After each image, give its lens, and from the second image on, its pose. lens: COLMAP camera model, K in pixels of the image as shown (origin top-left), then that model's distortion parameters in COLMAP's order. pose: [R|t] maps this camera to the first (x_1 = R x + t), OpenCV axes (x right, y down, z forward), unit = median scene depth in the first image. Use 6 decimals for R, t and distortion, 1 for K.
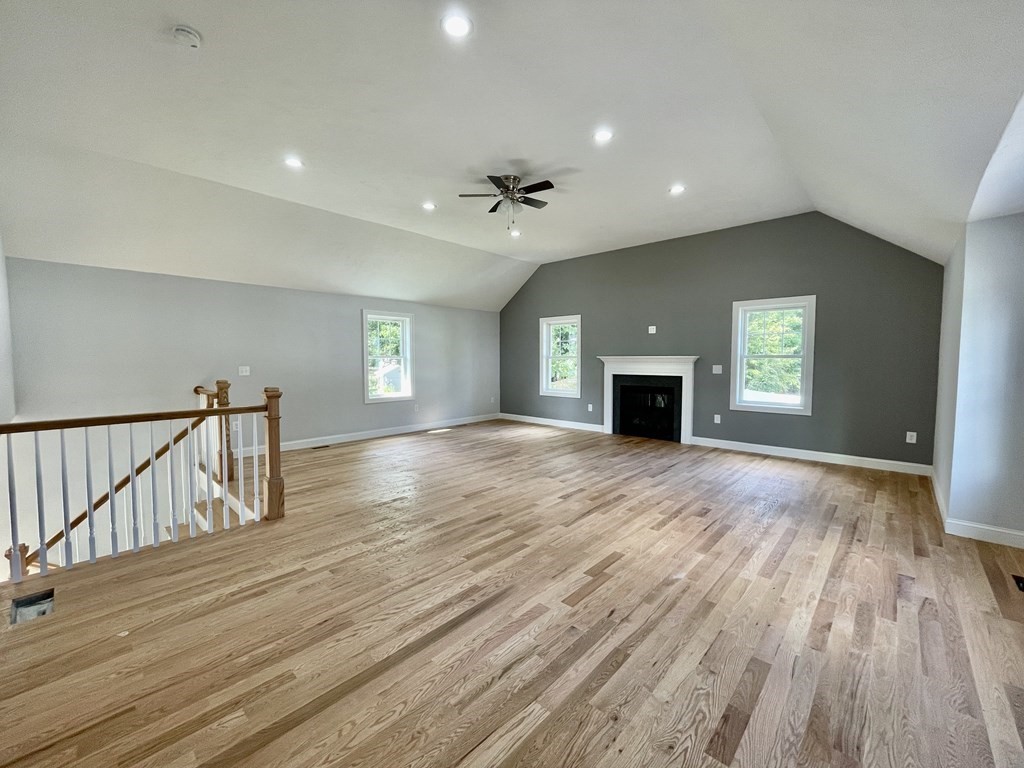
lens RADIAL K [[418.3, 0, 511.3], [0, 418.3, 381.1], [0, 0, 1]] dist [-0.001733, -0.000111]
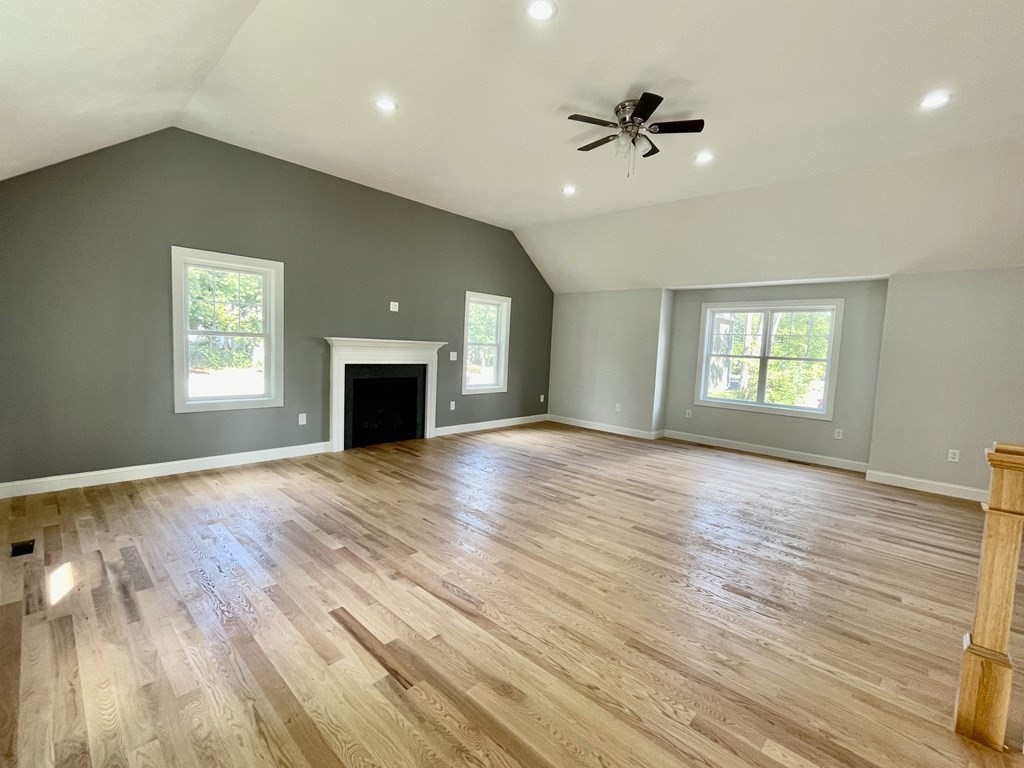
lens RADIAL K [[451.8, 0, 512.8], [0, 451.8, 380.4], [0, 0, 1]] dist [0.000865, -0.000077]
pose [[0.007858, -0.076055, 0.997073, -0.839273], [0.011082, 0.997049, 0.075966, -0.072898], [-0.999908, 0.010452, 0.008678, 1.221351]]
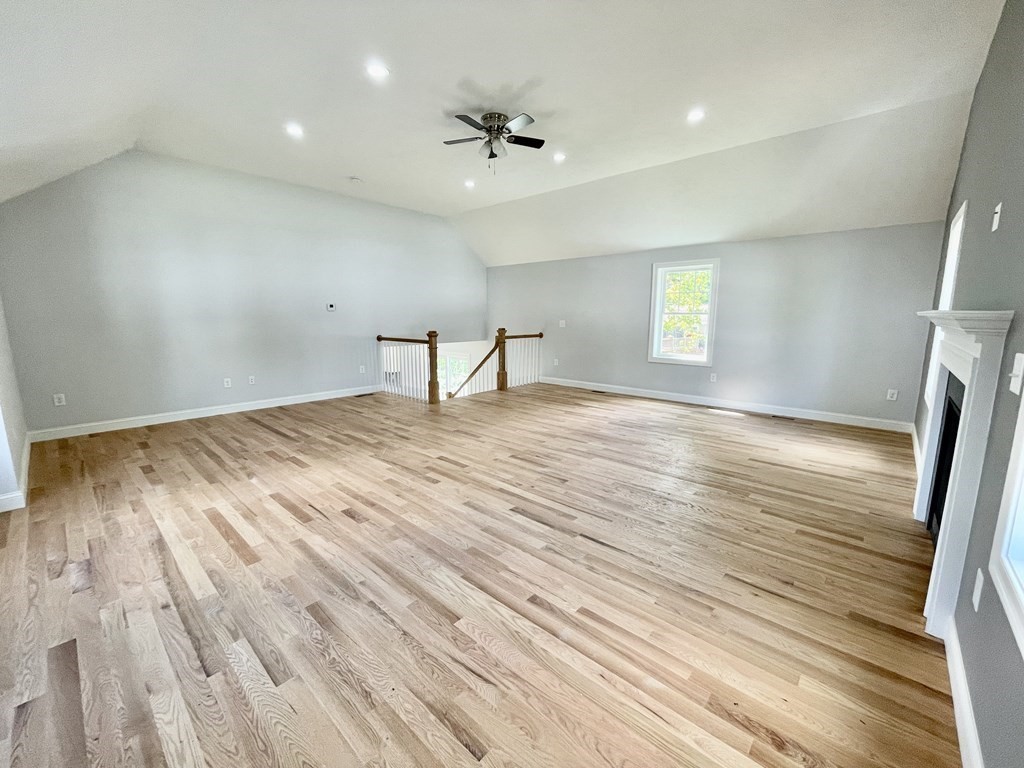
lens RADIAL K [[418.3, 0, 512.0], [0, 418.3, 382.6], [0, 0, 1]] dist [-0.001733, -0.000111]
pose [[0.013002, 0.161747, -0.986747, 1.004715], [-0.056704, 0.985361, 0.160773, -0.061390], [0.998306, 0.053863, 0.021983, 1.063405]]
